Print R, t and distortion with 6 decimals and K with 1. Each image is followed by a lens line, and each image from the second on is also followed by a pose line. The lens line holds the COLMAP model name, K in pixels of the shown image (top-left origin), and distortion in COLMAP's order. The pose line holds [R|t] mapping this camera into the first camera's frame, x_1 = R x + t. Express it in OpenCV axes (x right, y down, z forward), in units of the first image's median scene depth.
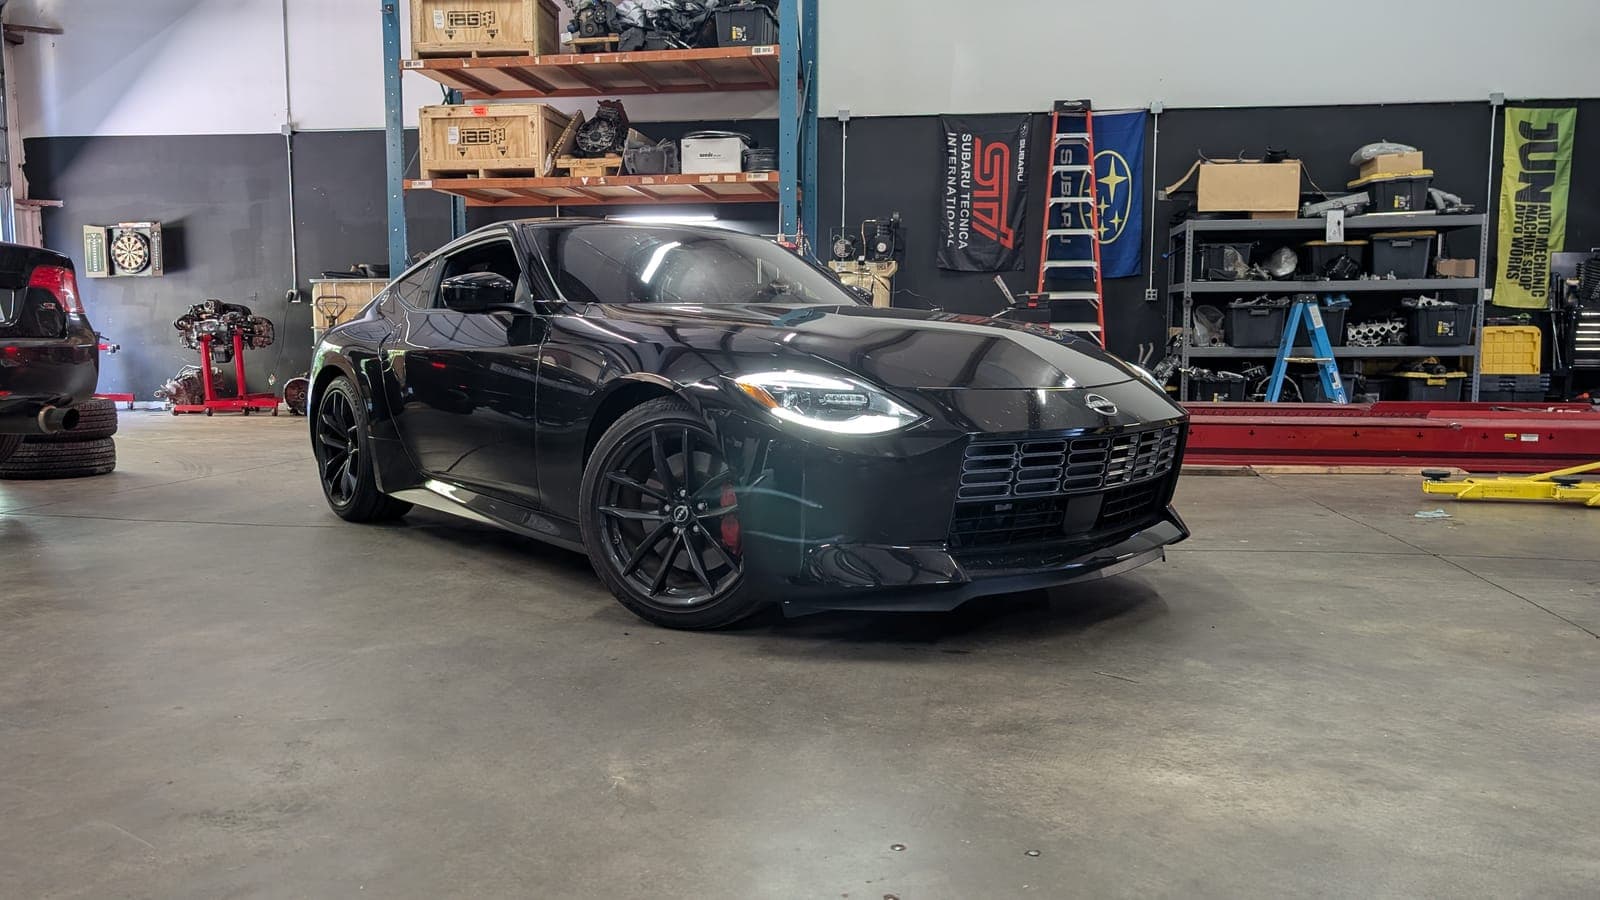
lens RADIAL K [[1179.1, 0, 795.8], [0, 1179.1, 455.7], [0, 0, 1]] dist [0.004886, -0.024886]
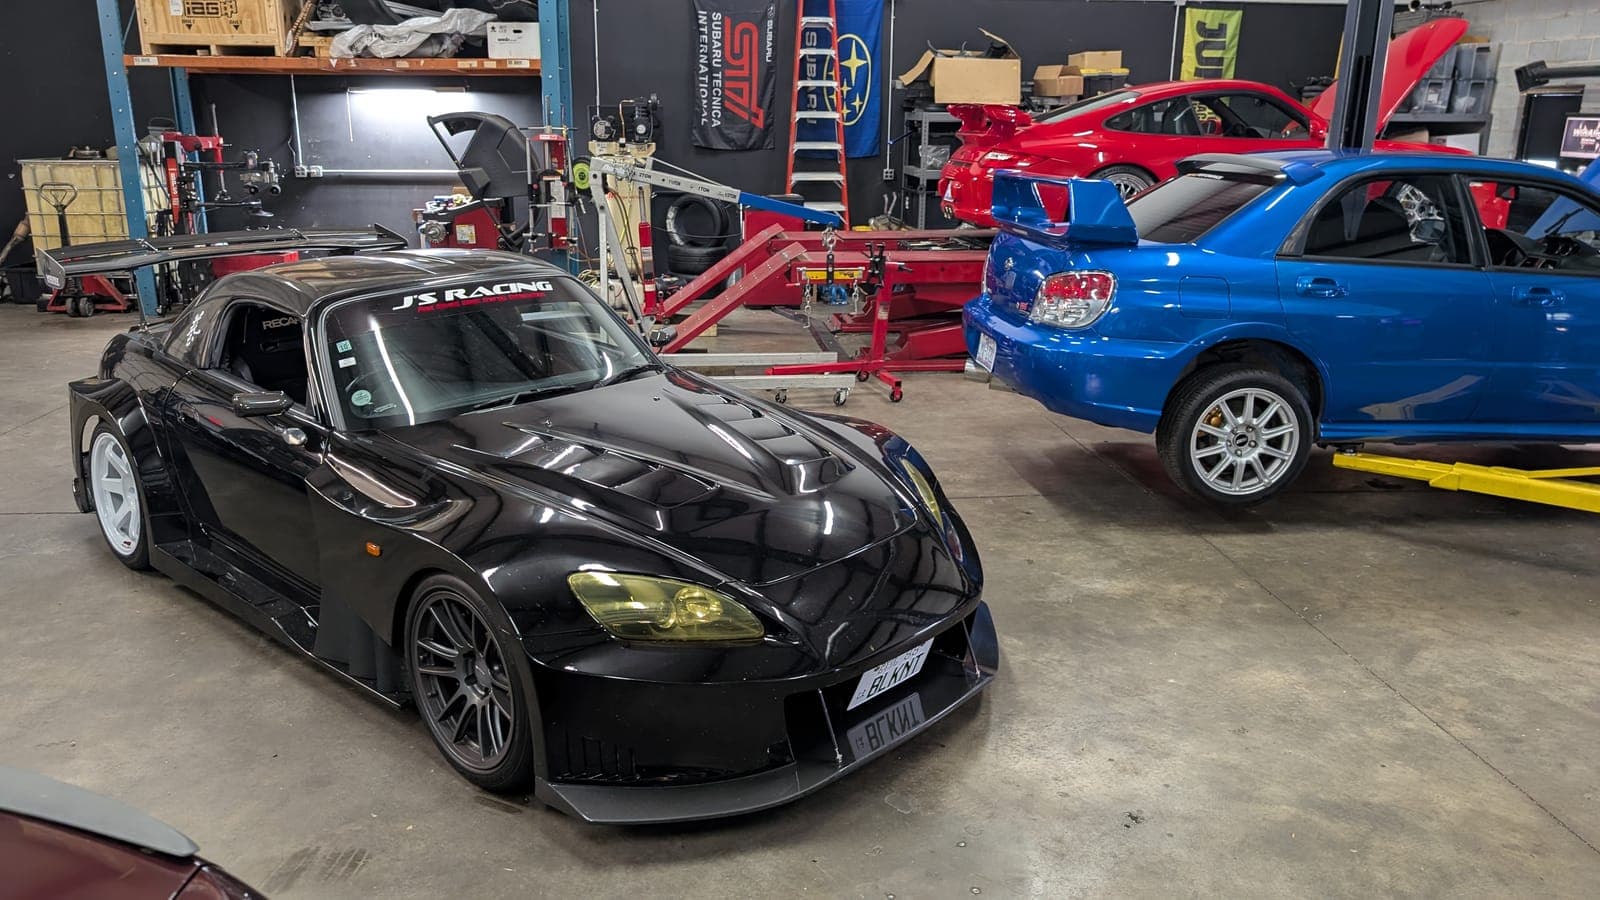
lens RADIAL K [[1178.8, 0, 789.8], [0, 1178.8, 455.3], [0, 0, 1]] dist [-0.001570, -0.006381]
pose [[0.968753, -0.065033, 0.239348, -0.066328], [0.019953, 0.982320, 0.186143, -0.085903], [-0.247222, -0.175551, 0.952923, -0.064755]]
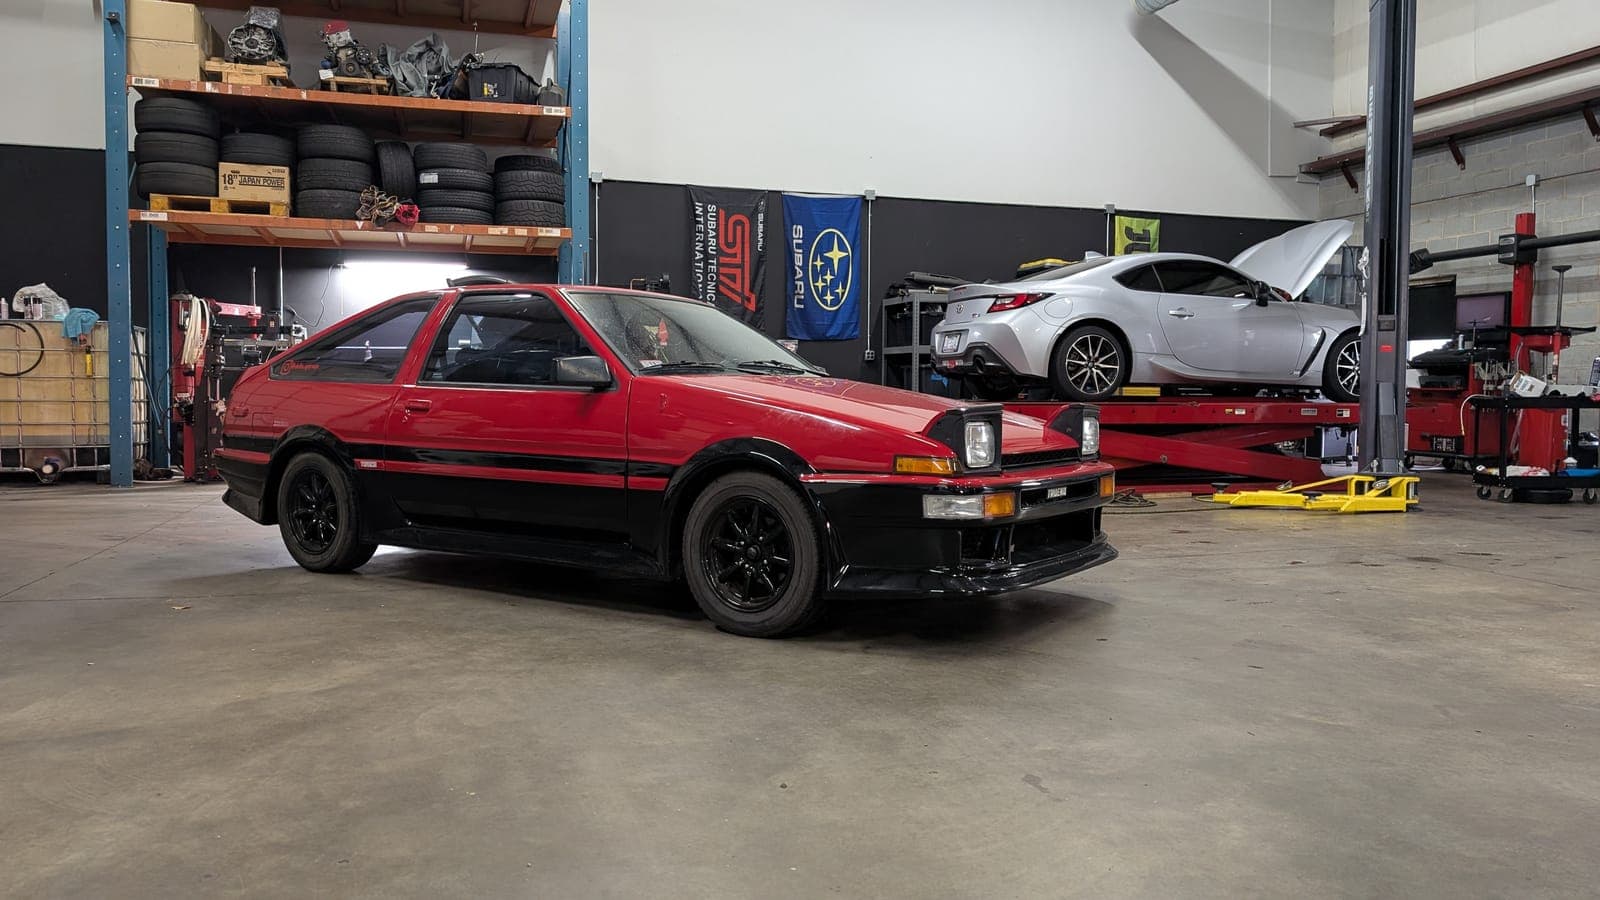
lens RADIAL K [[1165.5, 0, 801.5], [0, 1165.5, 449.3], [0, 0, 1]] dist [0.002715, -0.004871]
pose [[0.896715, -0.018345, 0.442228, -0.267790], [0.040685, 0.998327, -0.041084, -0.000393], [-0.440735, 0.054833, 0.895961, 0.013962]]
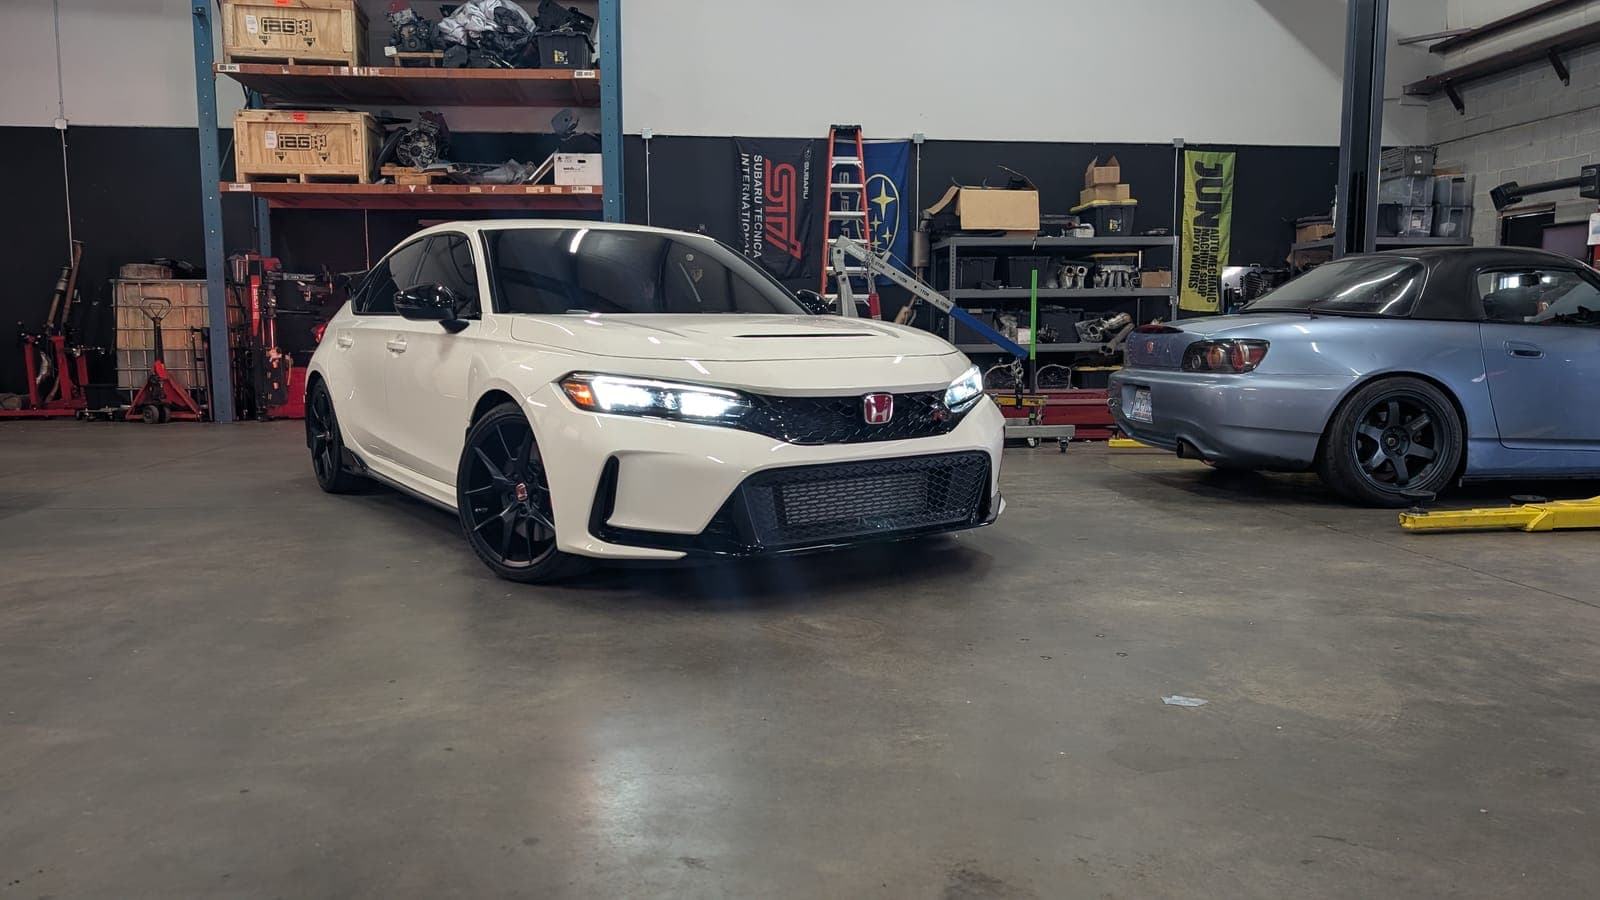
lens RADIAL K [[1175.8, 0, 799.1], [0, 1175.8, 471.3], [0, 0, 1]] dist [0.000983, -0.006632]
pose [[0.965532, -0.033871, 0.258072, -0.120542], [0.030266, 0.999381, 0.017930, 0.009890], [-0.258520, -0.009501, 0.965959, -0.099953]]
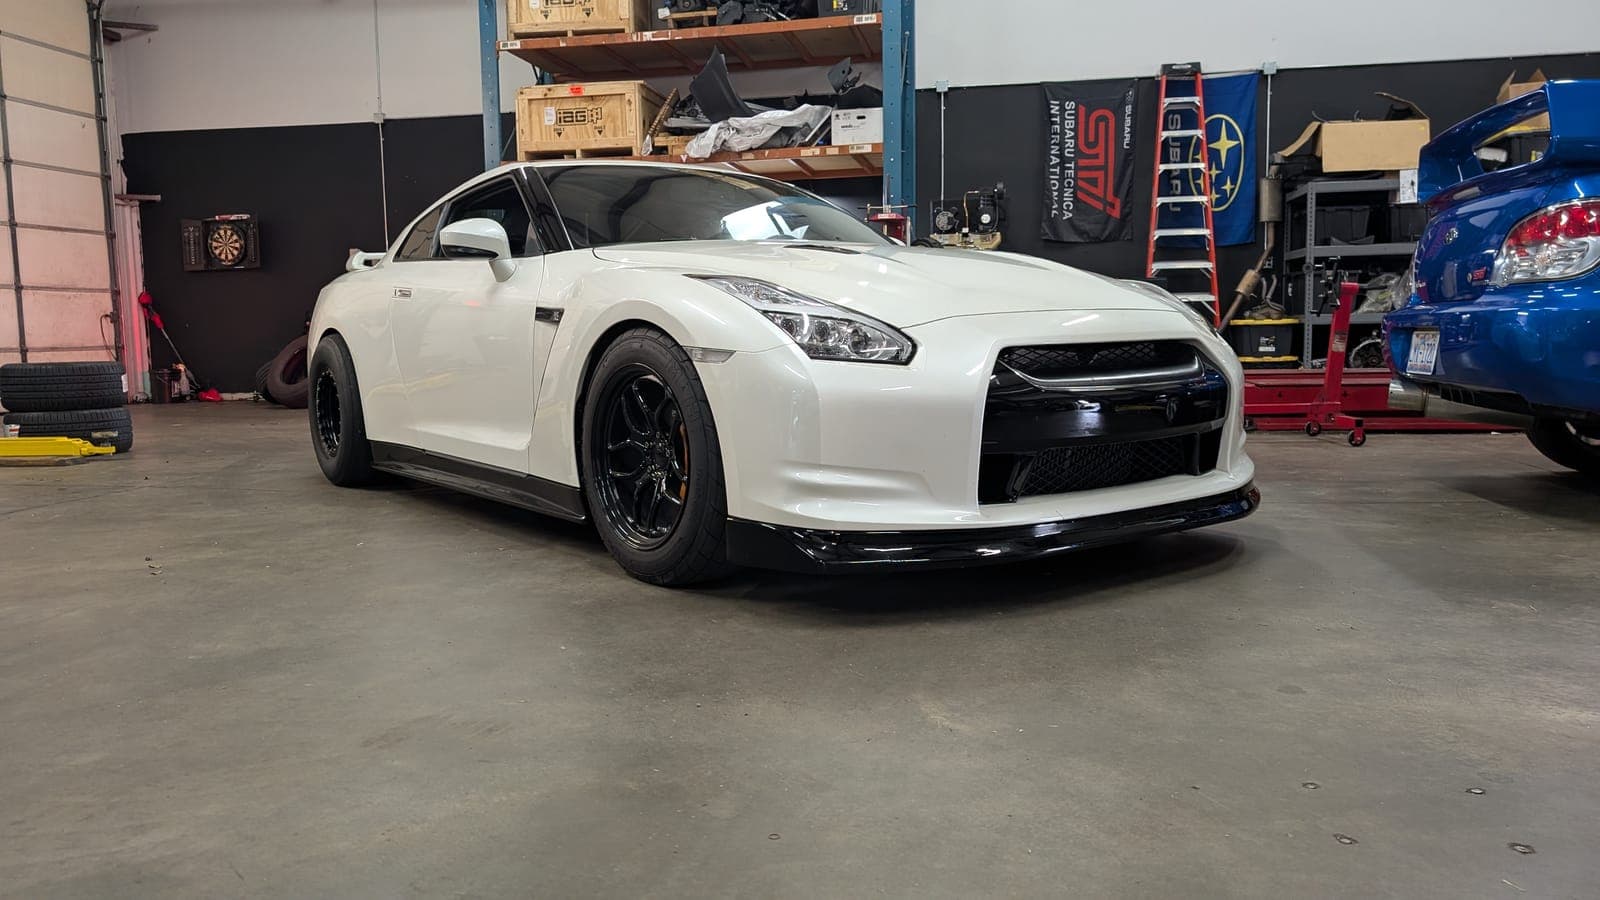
lens RADIAL K [[1177.3, 0, 789.5], [0, 1177.3, 452.3], [0, 0, 1]] dist [-0.009022, -0.003605]
pose [[0.998853, -0.013850, -0.045843, -0.047184], [0.013821, 0.999904, -0.000944, 0.014823], [0.045852, 0.000310, 0.998948, 0.020916]]
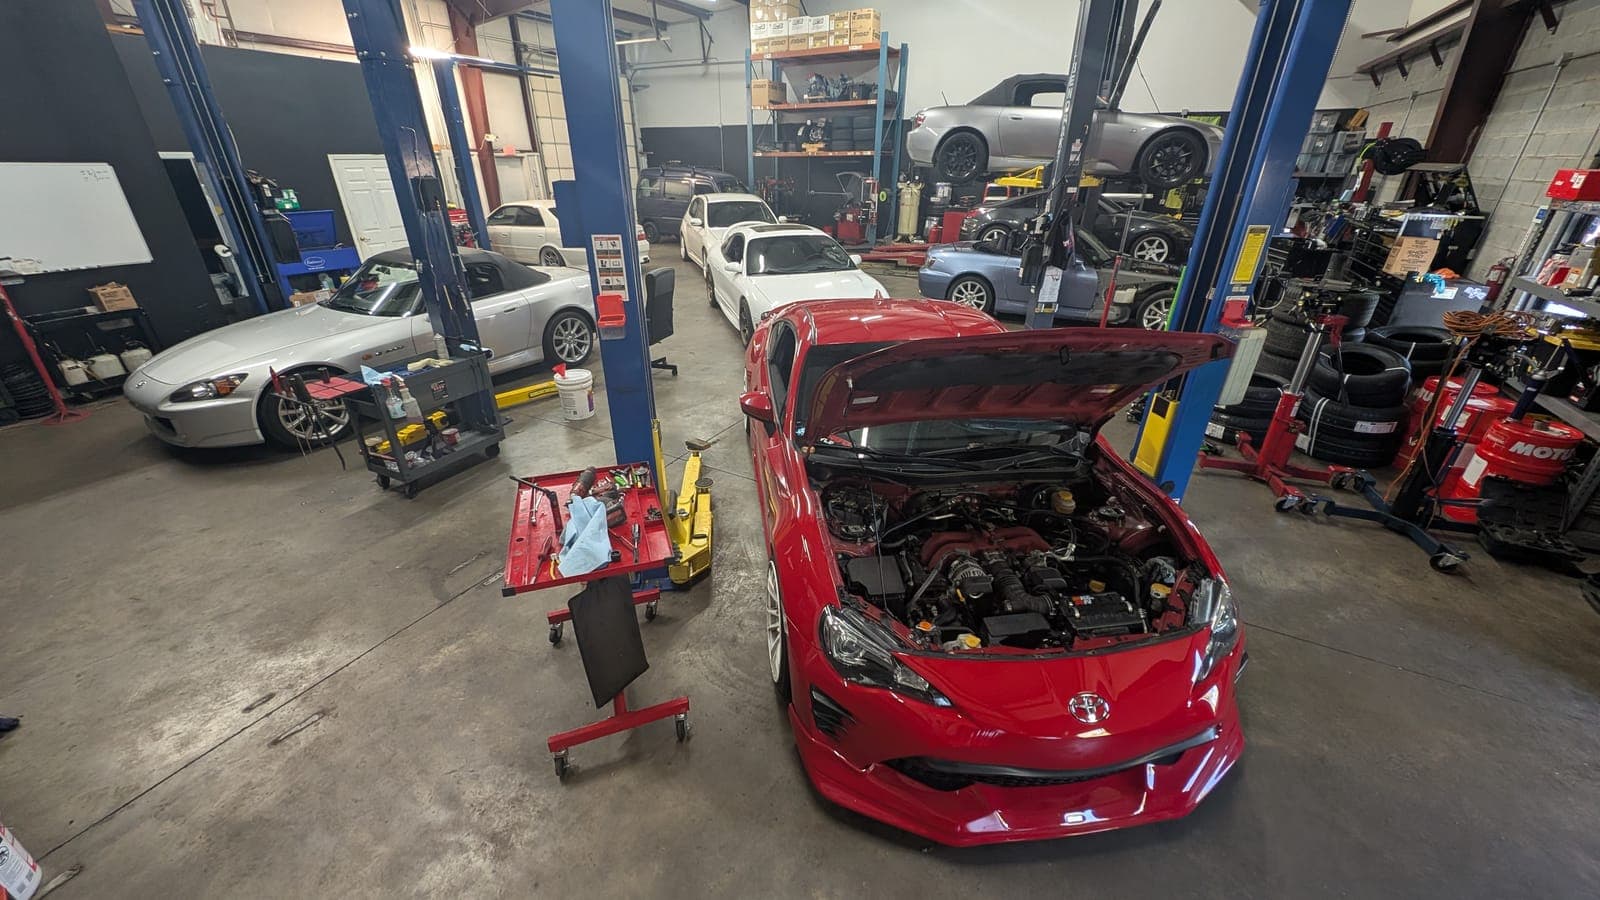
lens RADIAL K [[598.6, 0, 796.5], [0, 598.6, 453.2], [0, 0, 1]] dist [-0.001198, -0.000212]
pose [[0.936706, 0.153663, -0.314596, 0.342285], [-0.031531, 0.931914, 0.361305, -0.076015], [0.348695, -0.328517, 0.877775, -0.500387]]
